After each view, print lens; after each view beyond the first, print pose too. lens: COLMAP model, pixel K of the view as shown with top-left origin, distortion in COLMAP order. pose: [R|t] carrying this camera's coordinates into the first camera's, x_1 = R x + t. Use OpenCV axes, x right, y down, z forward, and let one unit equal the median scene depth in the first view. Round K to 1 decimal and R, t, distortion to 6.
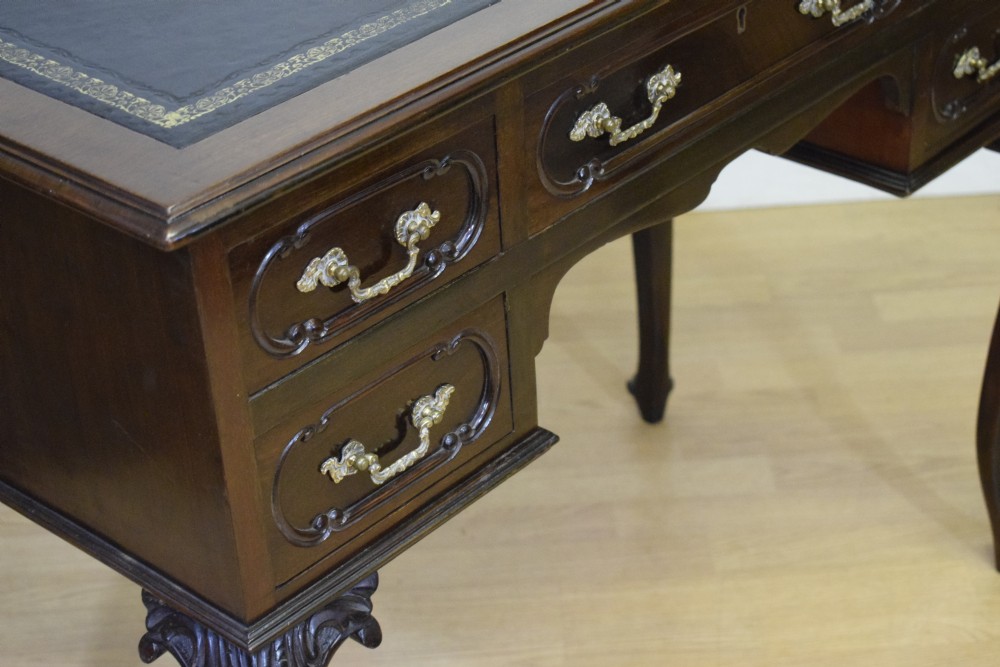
lens RADIAL K [[1994.2, 0, 500.2], [0, 1994.2, 317.5], [0, 0, 1]] dist [-0.062097, 0.030939]
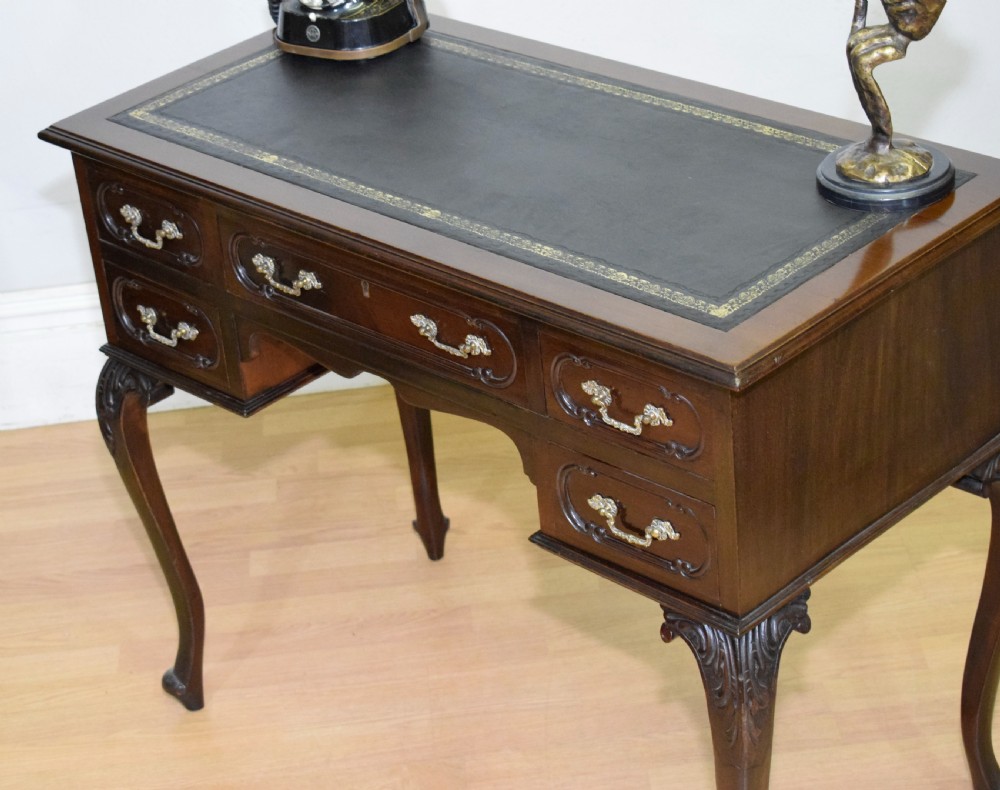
lens RADIAL K [[2370.6, 0, 405.6], [0, 2370.6, 395.6], [0, 0, 1]] dist [-0.037517, 0.147433]
pose [[-0.063451, 0.535084, -0.842412, 1.880022], [-0.411711, 0.754900, 0.510509, -1.141488], [0.909103, 0.379223, 0.172401, 0.832744]]
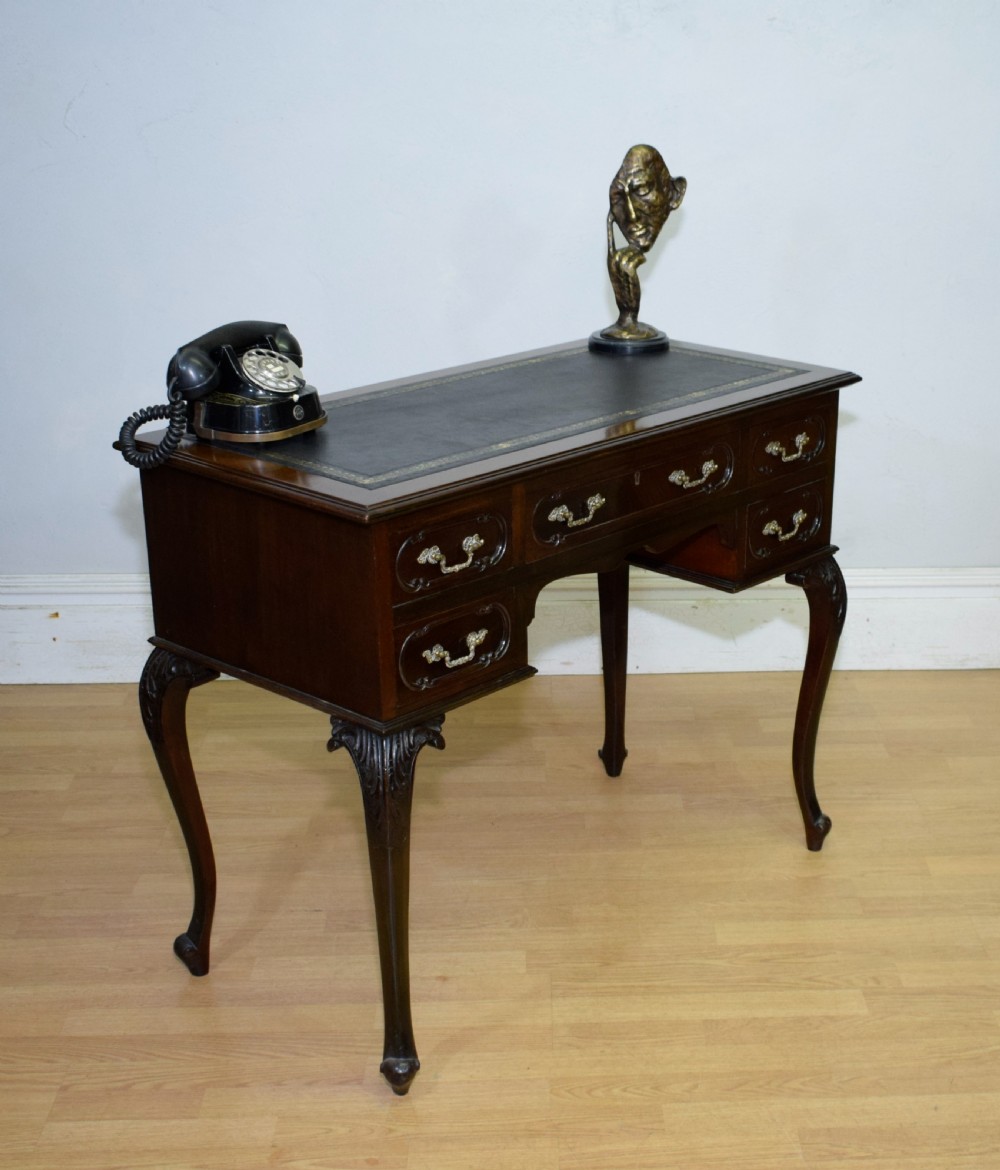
lens RADIAL K [[1790.9, 0, 647.9], [0, 1790.9, 585.7], [0, 0, 1]] dist [-0.024813, -0.011731]
pose [[0.998002, 0.044755, 0.044607, 0.060939], [-0.034734, 0.978268, -0.204414, 0.374164], [-0.052787, 0.202456, 0.977868, -0.873612]]
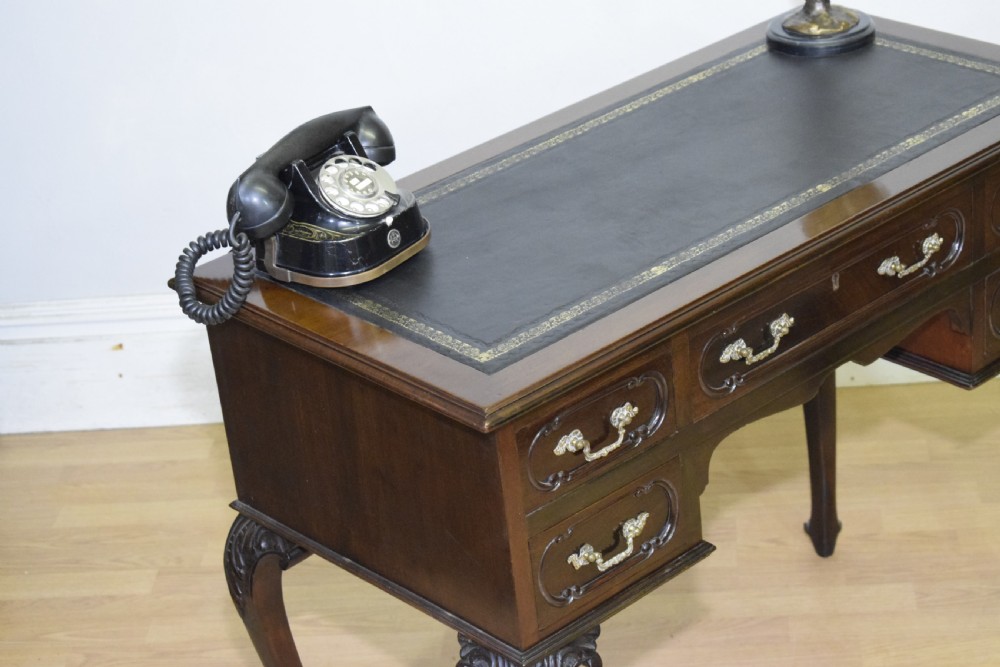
lens RADIAL K [[2315.8, 0, 500.0], [0, 2315.8, 333.5], [0, 0, 1]] dist [-0.023822, 0.010868]
pose [[0.993330, 0.001727, -0.115295, 0.076879], [-0.008708, 0.998156, -0.060068, 0.002883], [0.114979, 0.060671, 0.991513, -0.926301]]
